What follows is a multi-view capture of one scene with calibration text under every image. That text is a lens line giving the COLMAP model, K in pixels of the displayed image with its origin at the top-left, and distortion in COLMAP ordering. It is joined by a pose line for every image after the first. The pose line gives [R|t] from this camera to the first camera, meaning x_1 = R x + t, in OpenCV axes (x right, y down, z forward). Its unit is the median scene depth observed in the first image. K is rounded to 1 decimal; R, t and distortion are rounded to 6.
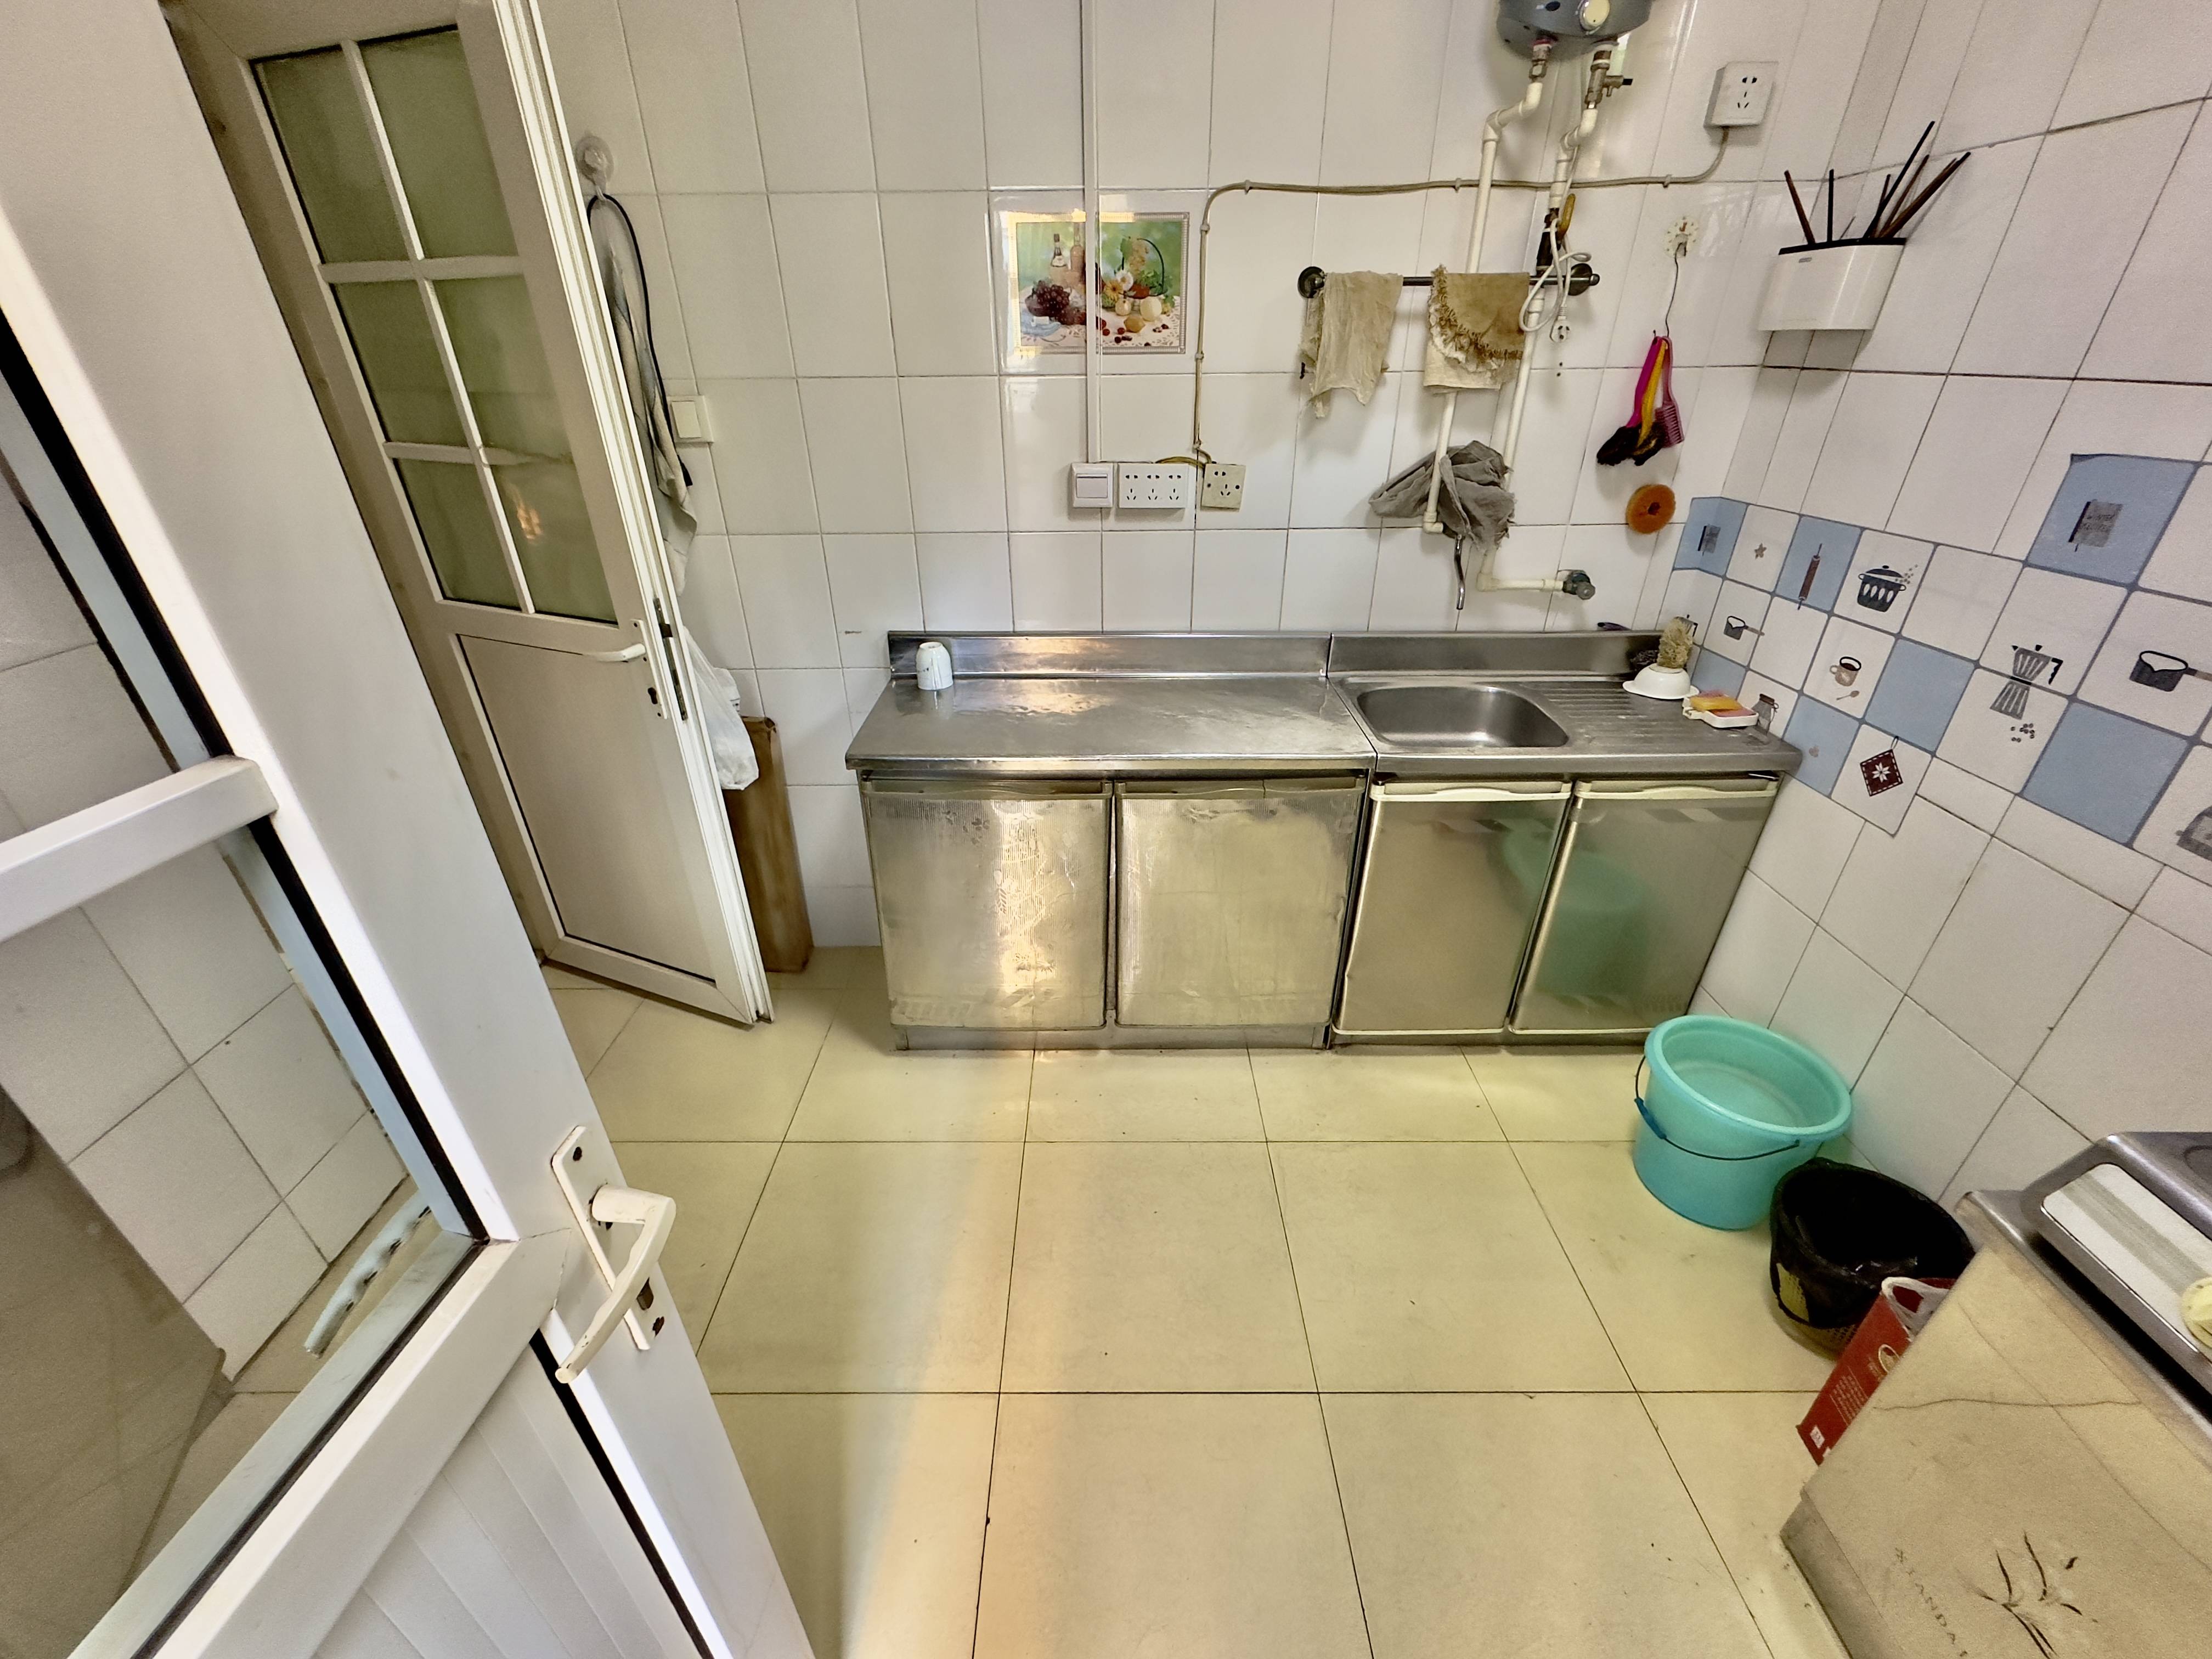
lens RADIAL K [[883.9, 0, 1099.5], [0, 883.9, 830.8], [0, 0, 1]] dist [-0.002099, 0.000352]
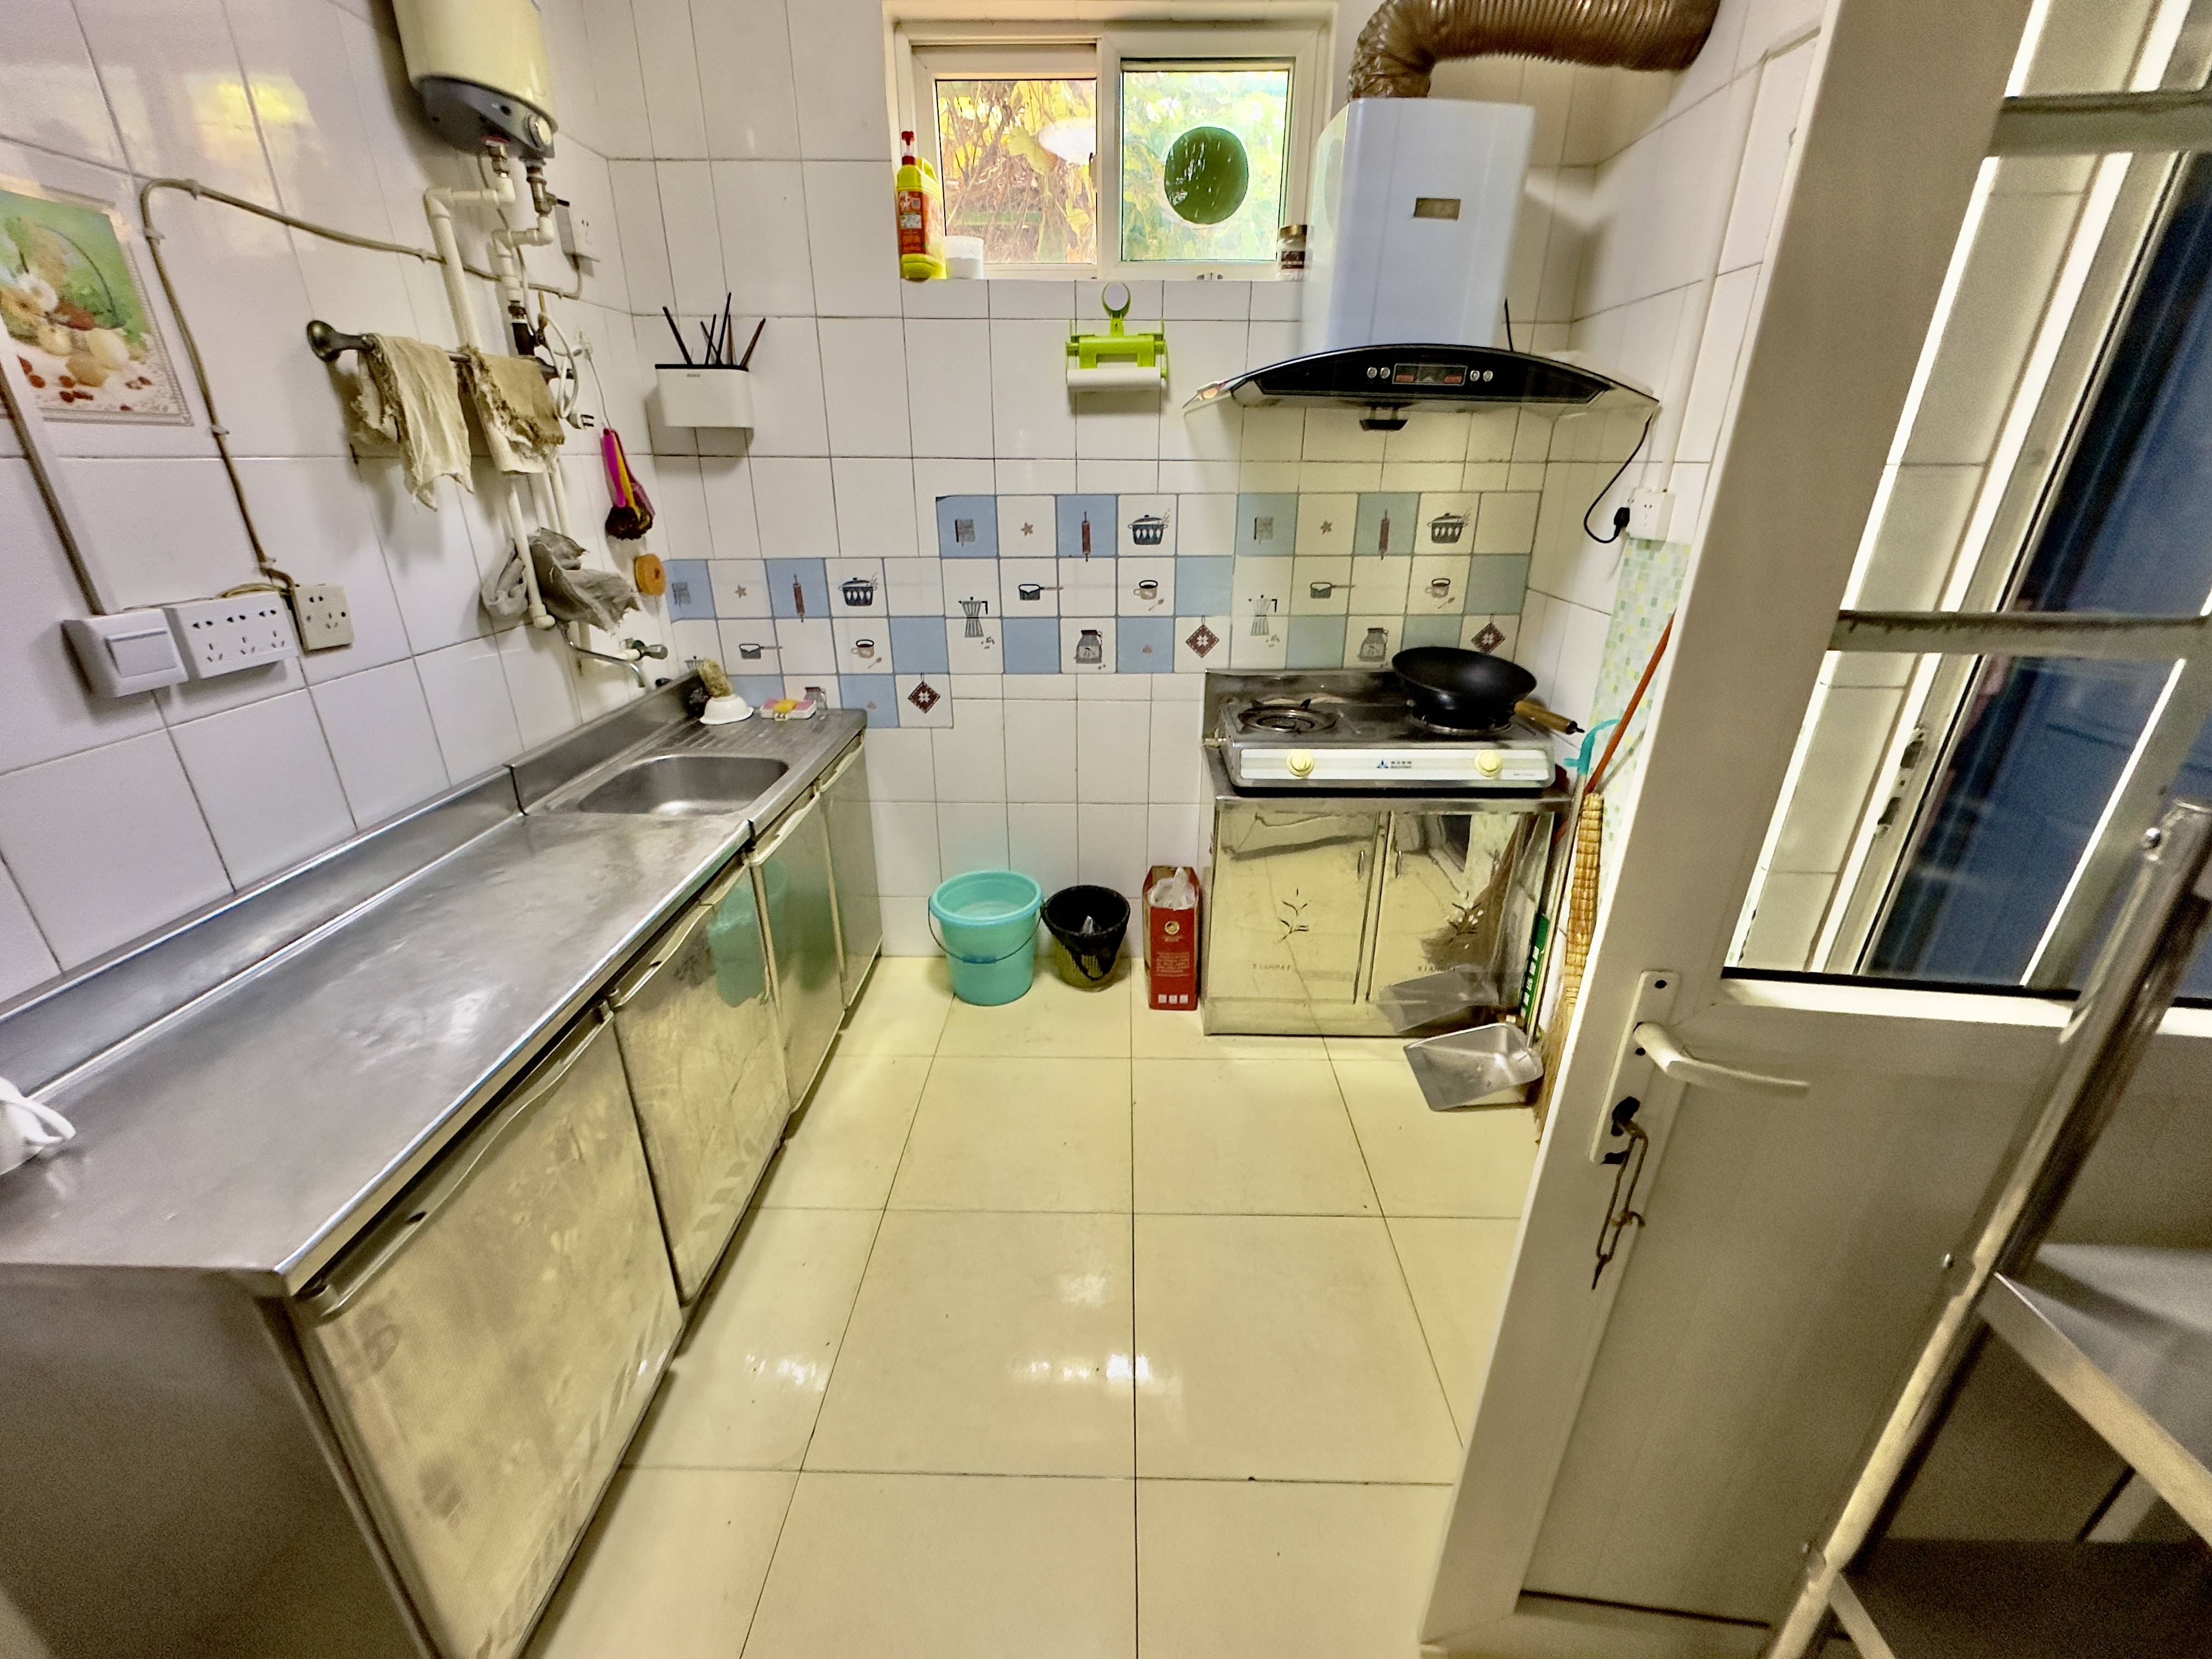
lens RADIAL K [[883.9, 0, 1100.5], [0, 883.9, 829.4], [0, 0, 1]] dist [-0.002099, 0.000352]
pose [[0.018878, -0.380334, 0.924657, -0.593452], [0.477384, 0.816022, 0.325903, -0.210730], [-0.878492, 0.435264, 0.196970, 0.451314]]
